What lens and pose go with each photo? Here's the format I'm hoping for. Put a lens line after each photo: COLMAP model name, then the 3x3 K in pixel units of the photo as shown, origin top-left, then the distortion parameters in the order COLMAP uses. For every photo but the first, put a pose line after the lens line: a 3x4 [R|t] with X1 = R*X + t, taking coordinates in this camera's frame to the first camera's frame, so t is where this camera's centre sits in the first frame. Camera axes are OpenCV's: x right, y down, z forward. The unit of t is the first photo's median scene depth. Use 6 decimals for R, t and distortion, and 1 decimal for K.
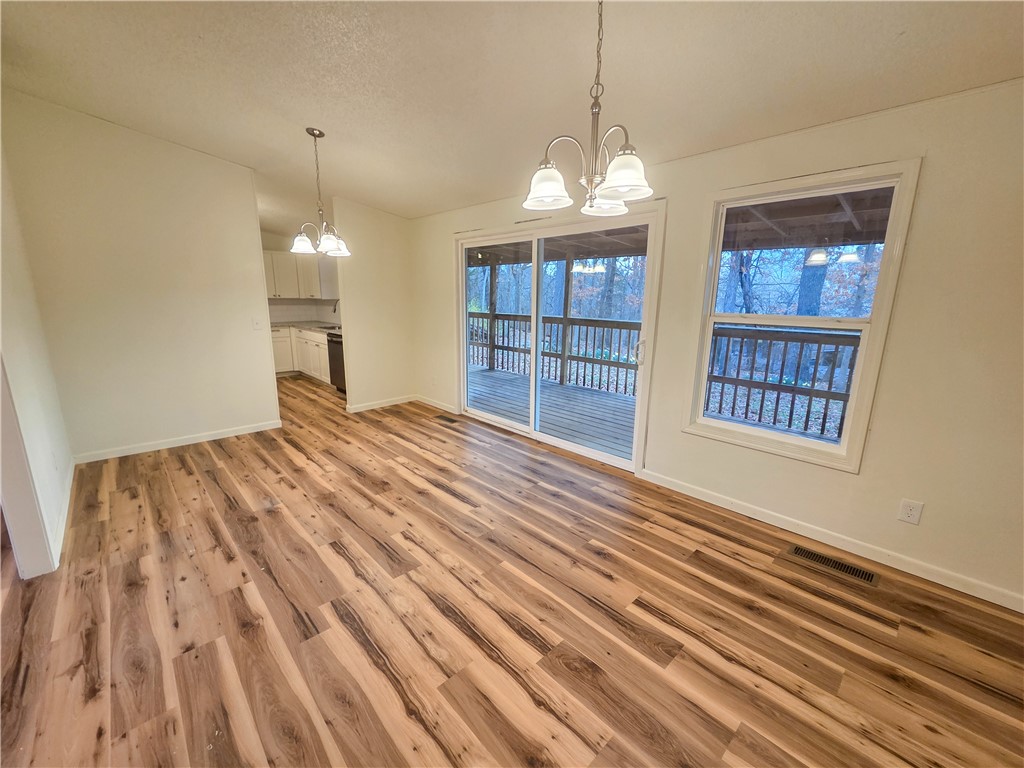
lens RADIAL K [[416.3, 0, 506.6], [0, 416.3, 383.9], [0, 0, 1]] dist [0.001848, -0.000168]
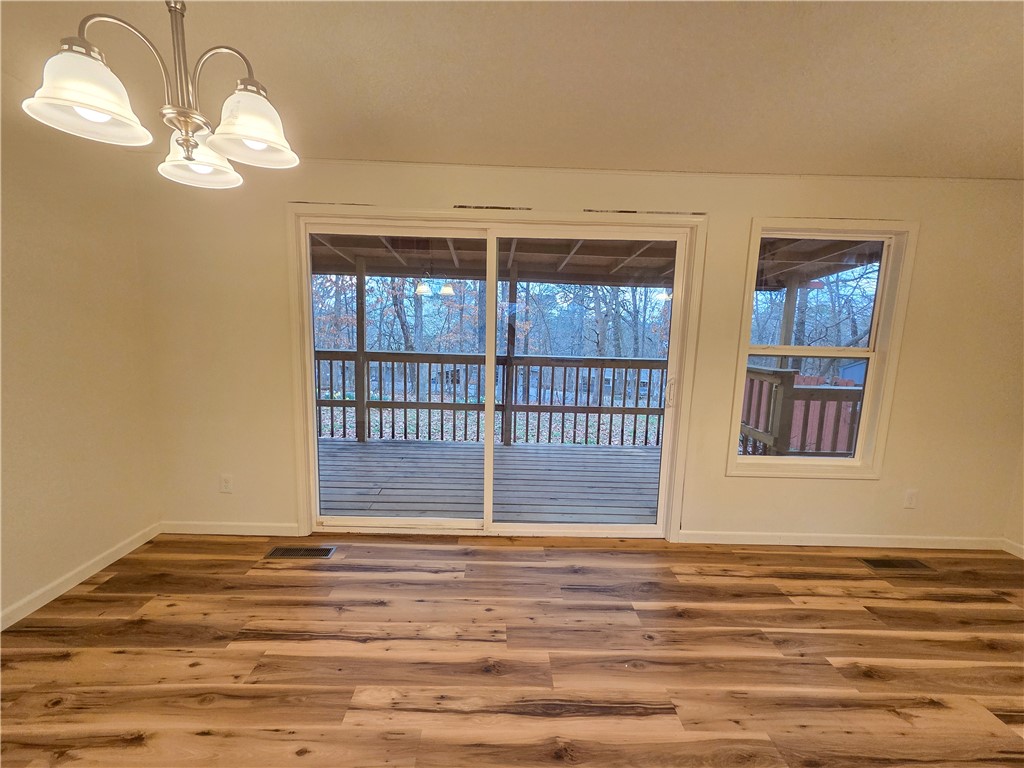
lens RADIAL K [[418.7, 0, 482.7], [0, 418.7, 360.5], [0, 0, 1]] dist [0.003158, 0.000082]
pose [[0.673031, -0.044383, 0.738281, -0.470201], [0.133225, 0.989146, -0.061986, -0.116721], [-0.727517, 0.140076, 0.671639, 0.565298]]
